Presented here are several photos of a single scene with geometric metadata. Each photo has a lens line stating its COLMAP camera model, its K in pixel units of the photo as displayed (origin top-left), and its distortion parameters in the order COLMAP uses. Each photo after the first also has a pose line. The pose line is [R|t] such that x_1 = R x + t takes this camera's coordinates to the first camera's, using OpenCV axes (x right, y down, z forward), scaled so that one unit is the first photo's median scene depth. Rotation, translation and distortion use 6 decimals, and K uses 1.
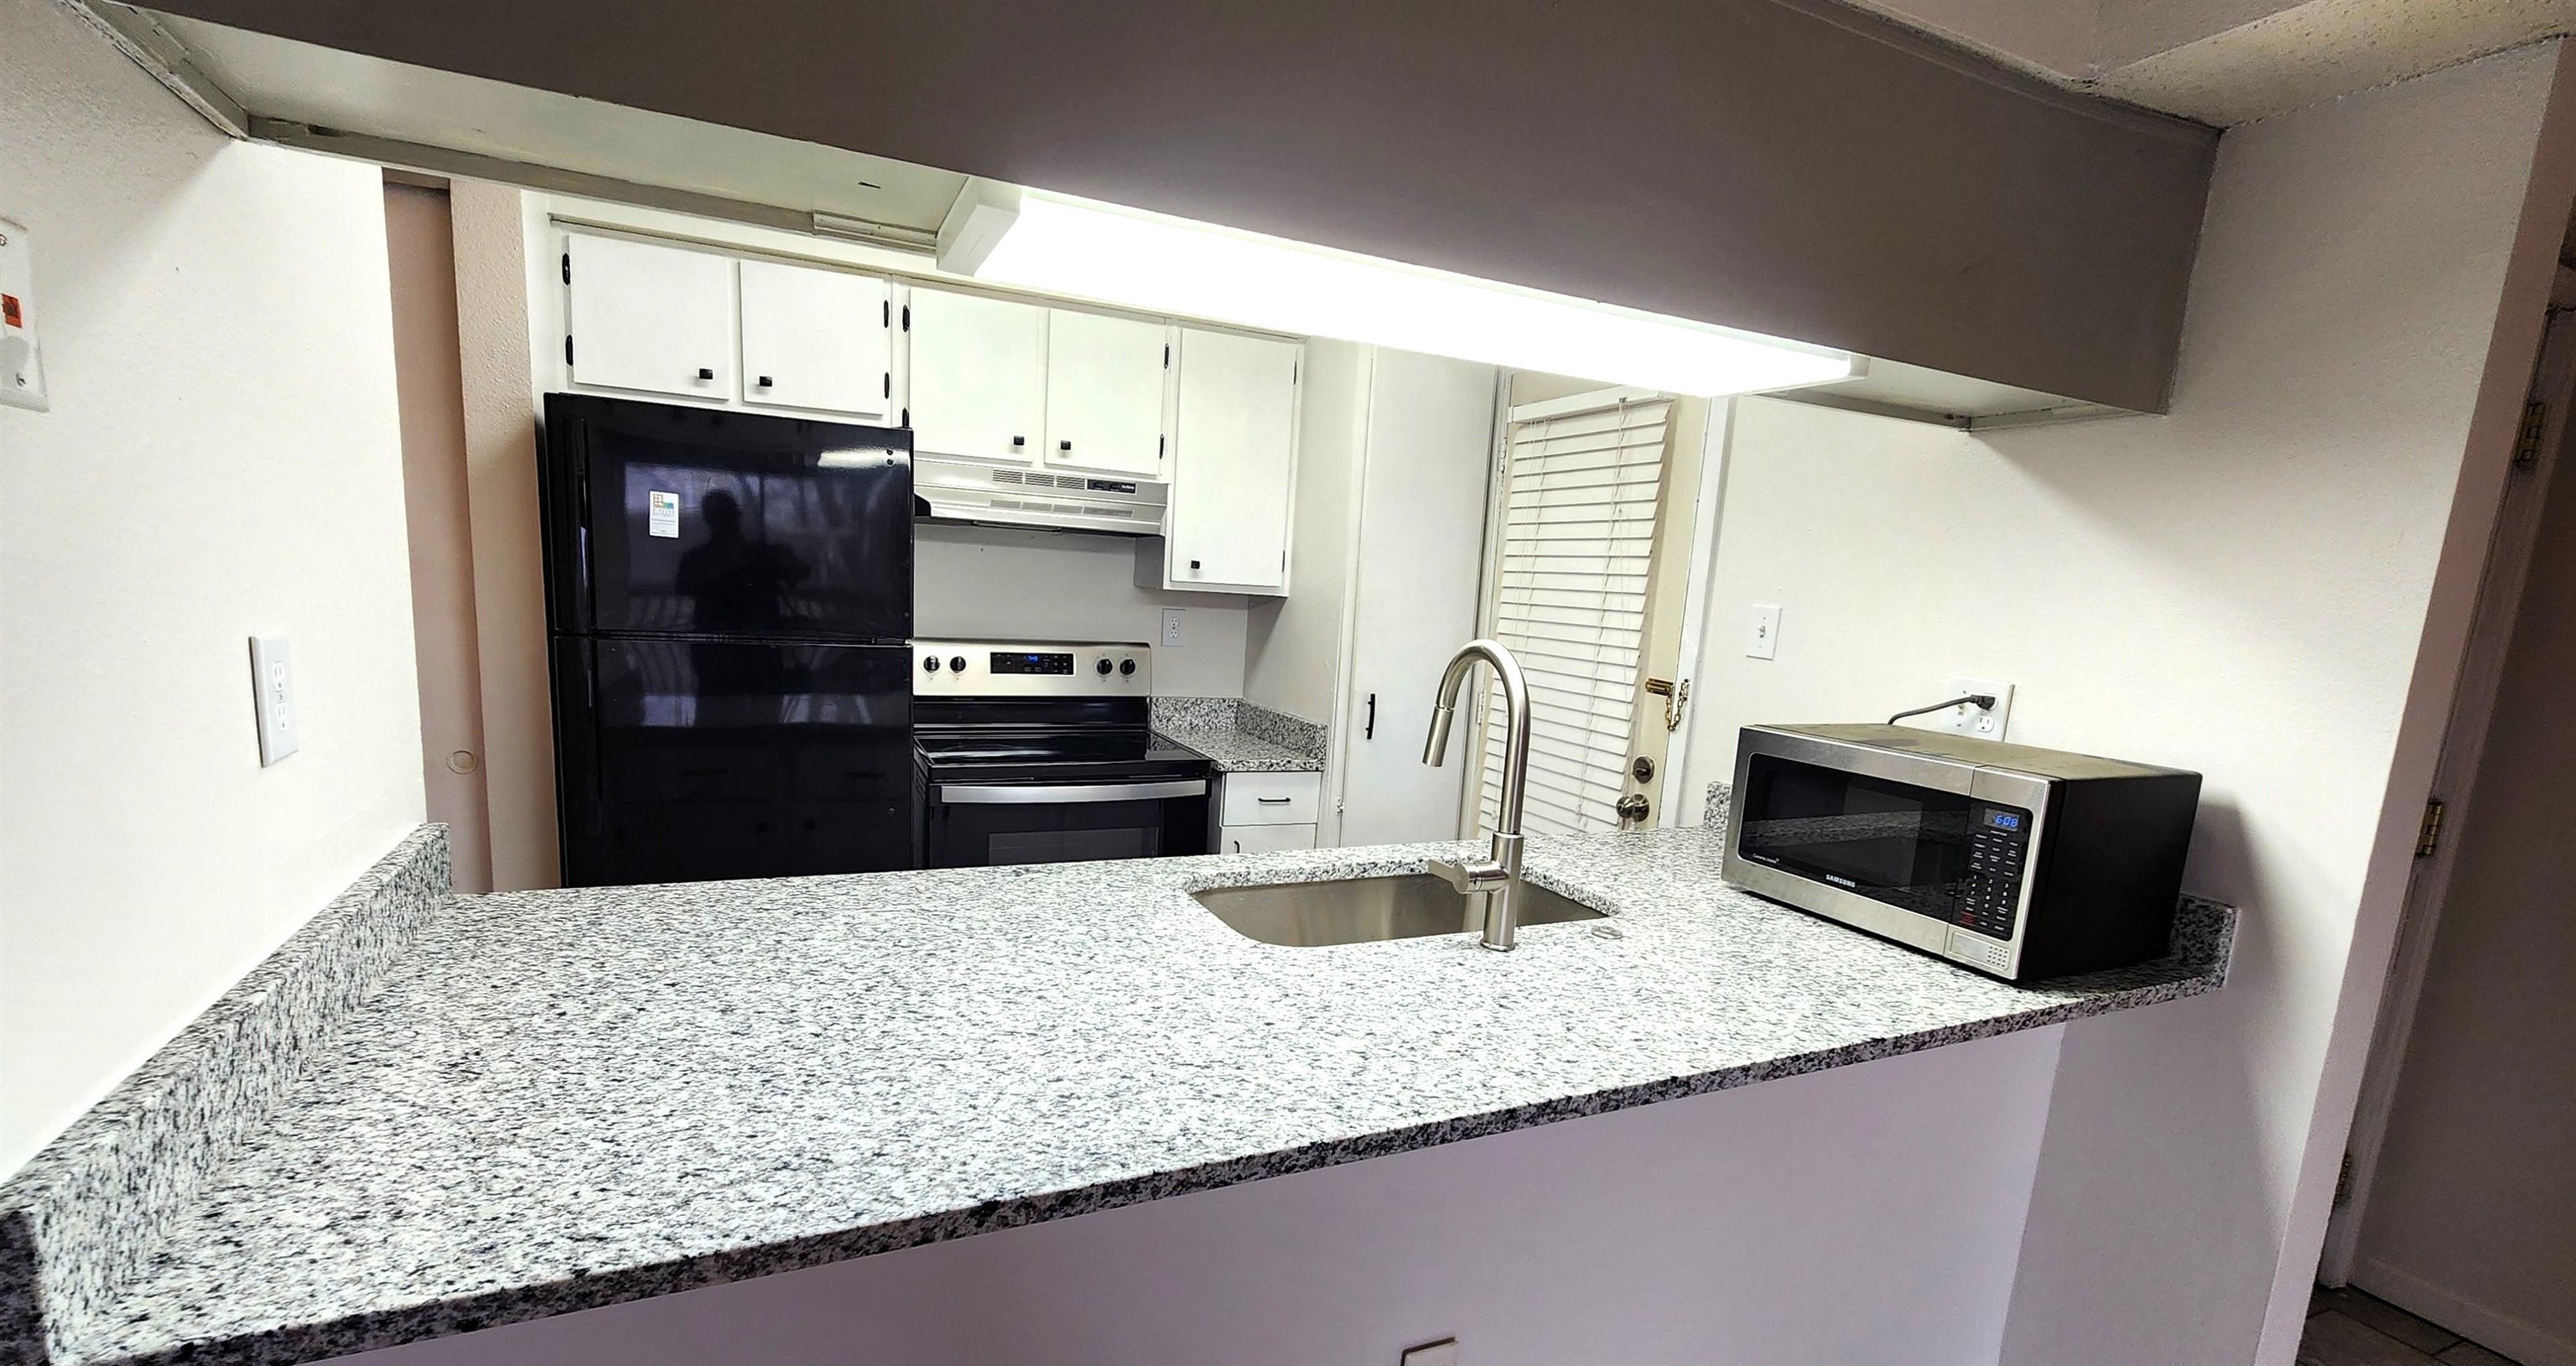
lens RADIAL K [[1104.1, 0, 1253.2], [0, 1104.1, 756.0], [0, 0, 1]] dist [0.008126, 0.000204]
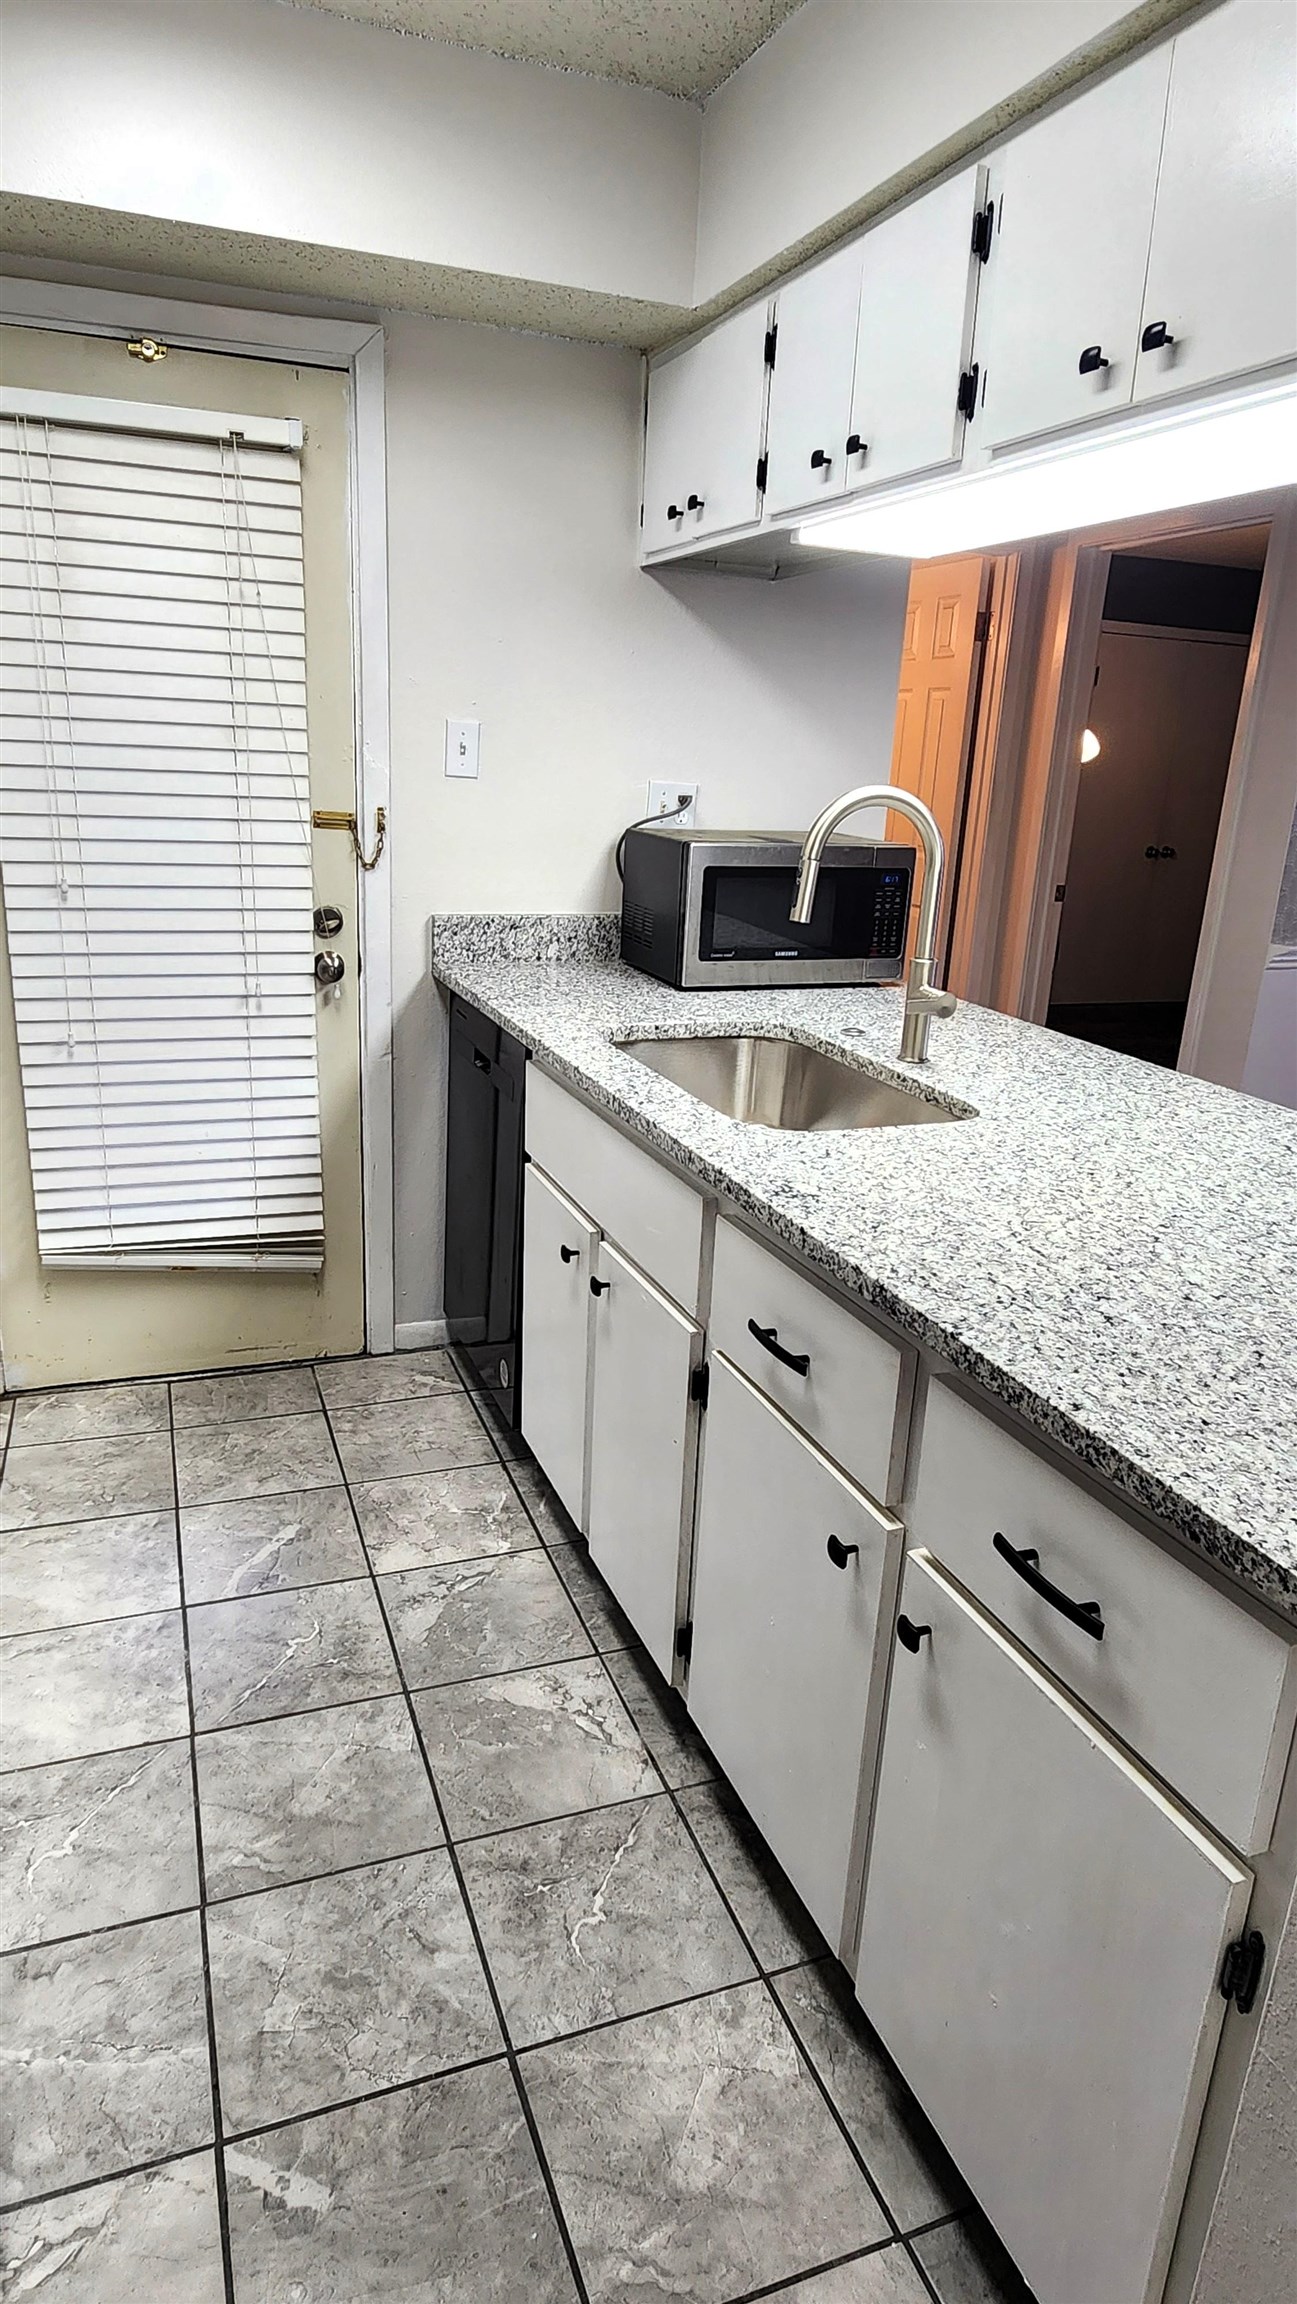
lens RADIAL K [[1339.3, 0, 648.9], [0, 1339.3, 1152.6], [0, 0, 1]] dist [0.007127, -0.007856]
pose [[0.045722, -0.345581, 0.937274, -0.653754], [0.116915, 0.933659, 0.338544, -0.139781], [-0.992089, 0.094102, 0.083093, 0.678010]]
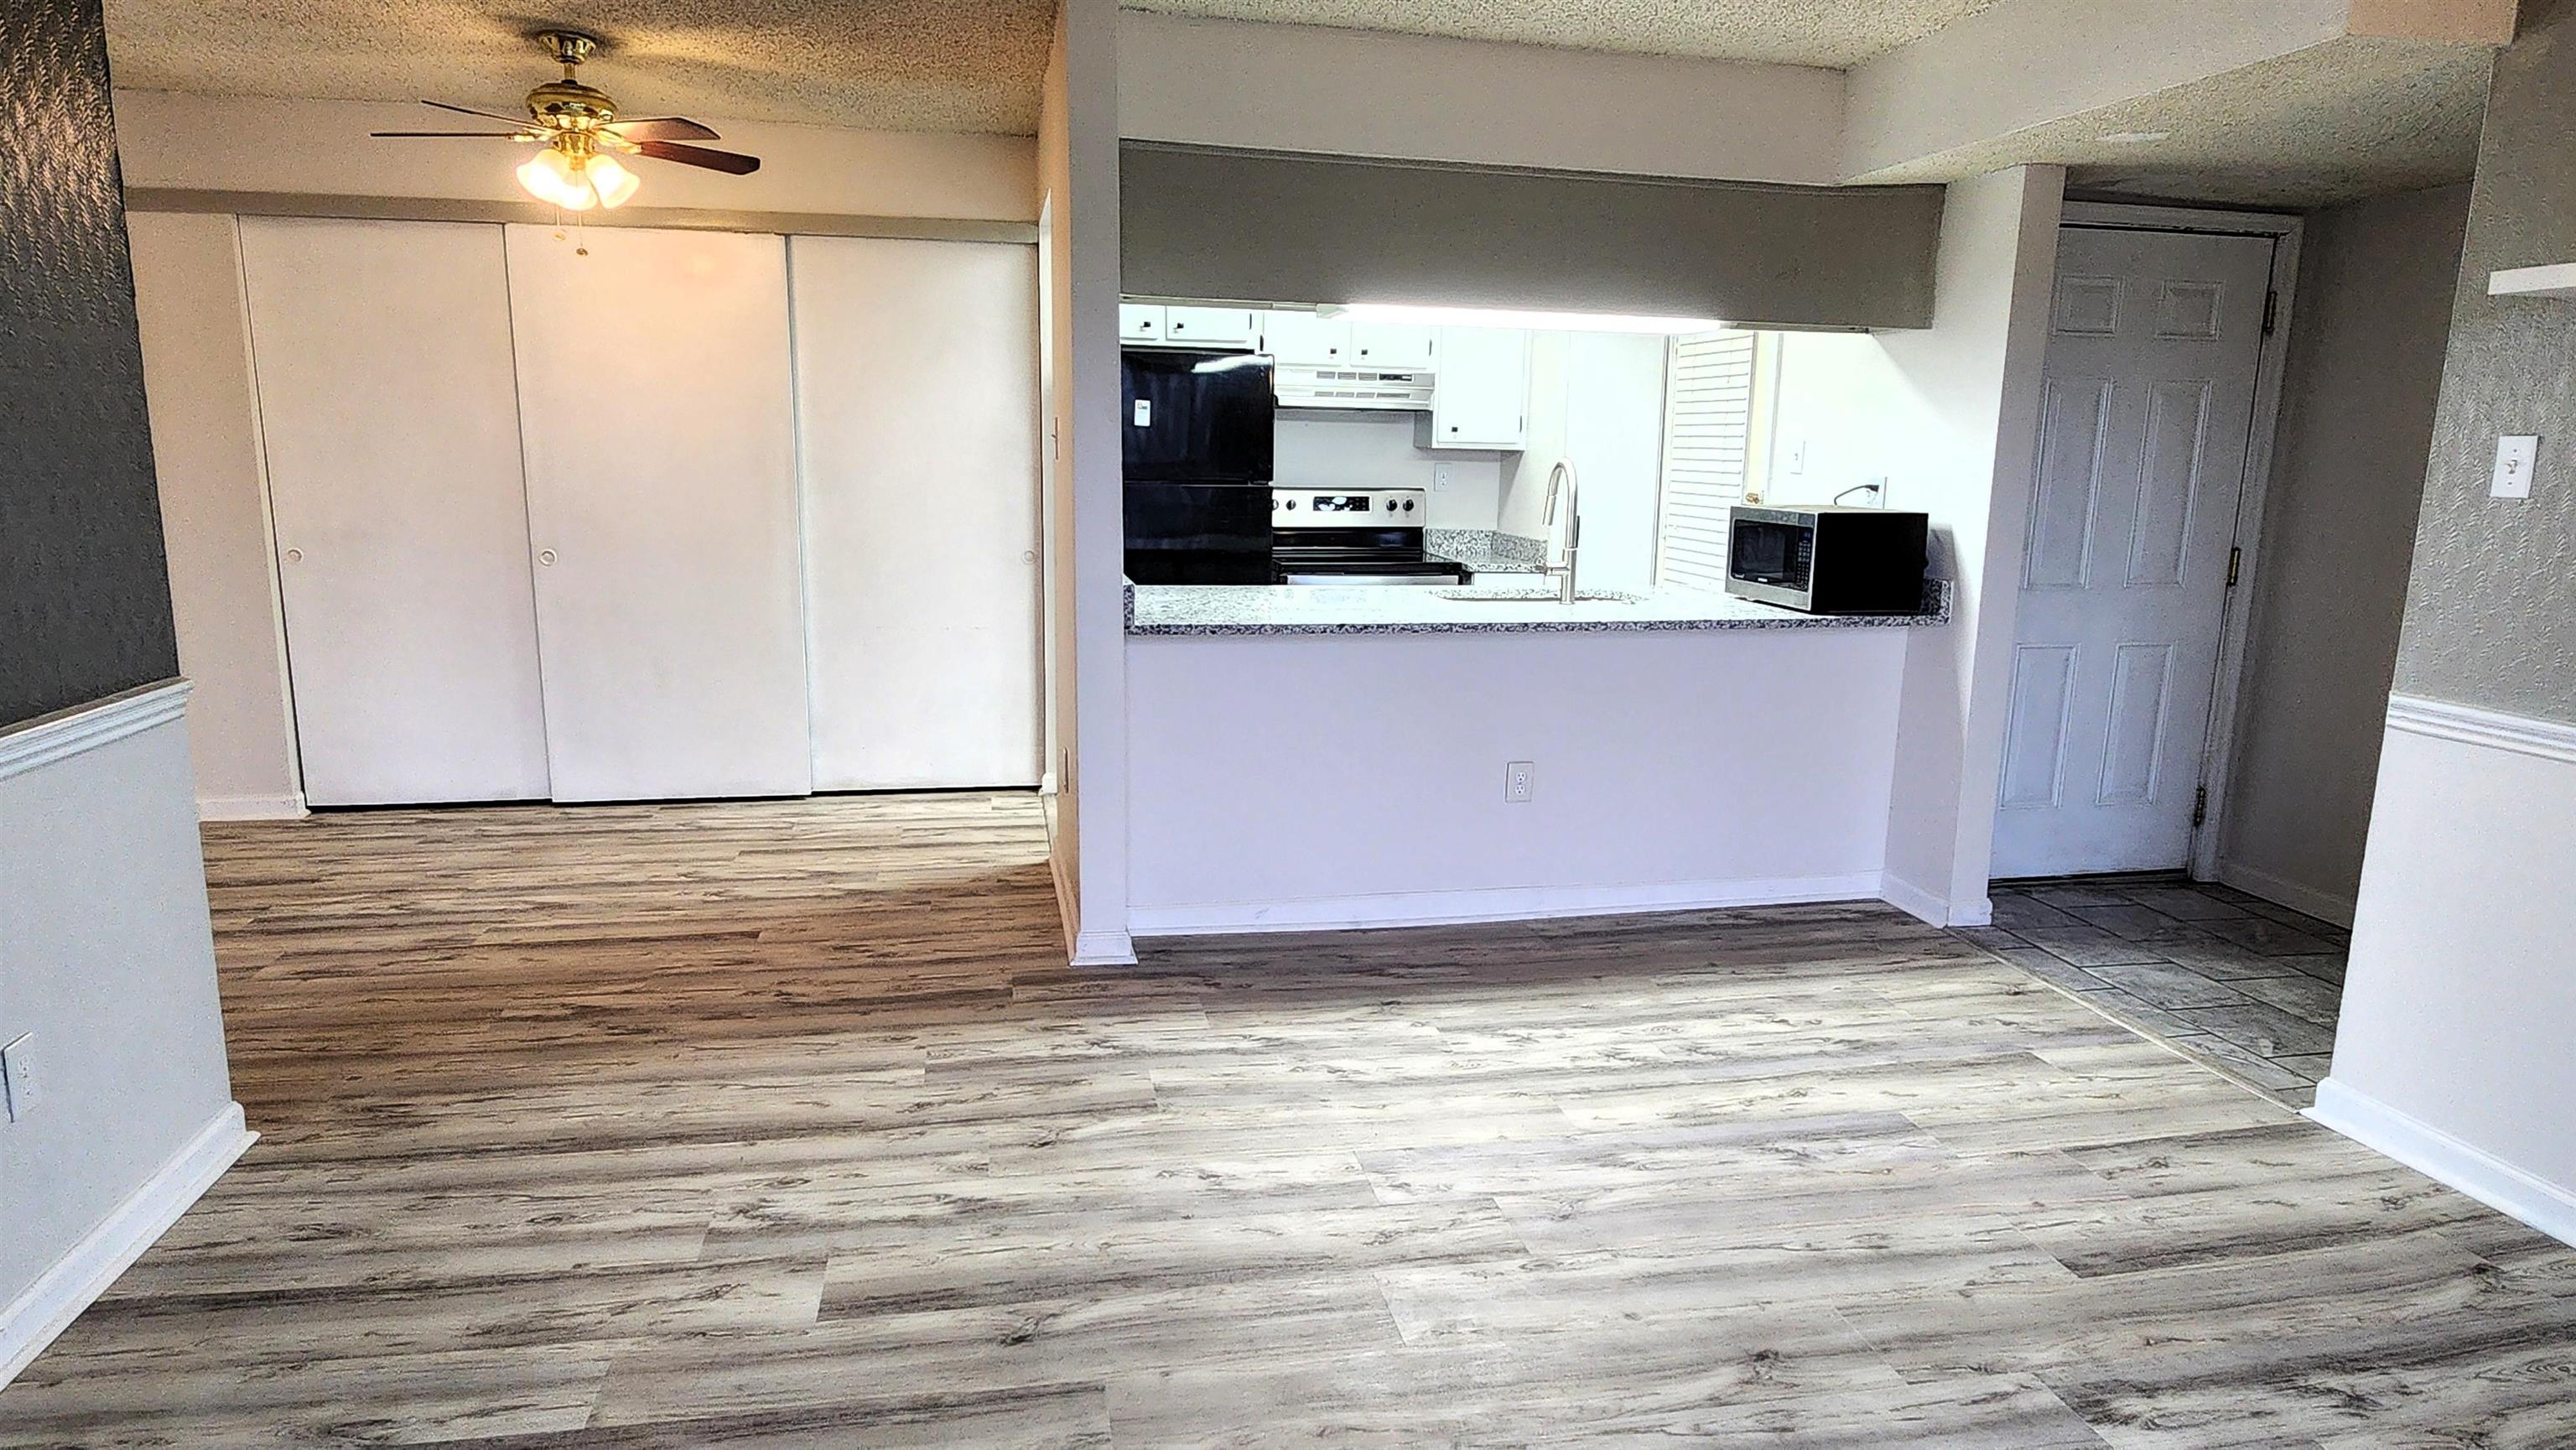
lens RADIAL K [[1497.5, 0, 1294.5], [0, 1497.5, 731.6], [0, 0, 1]] dist [0.007127, -0.007856]
pose [[0.977223, 0.001412, -0.212212, 0.183296], [0.003588, 0.999725, 0.023174, 0.199777], [0.212187, -0.023408, 0.976949, -1.097972]]
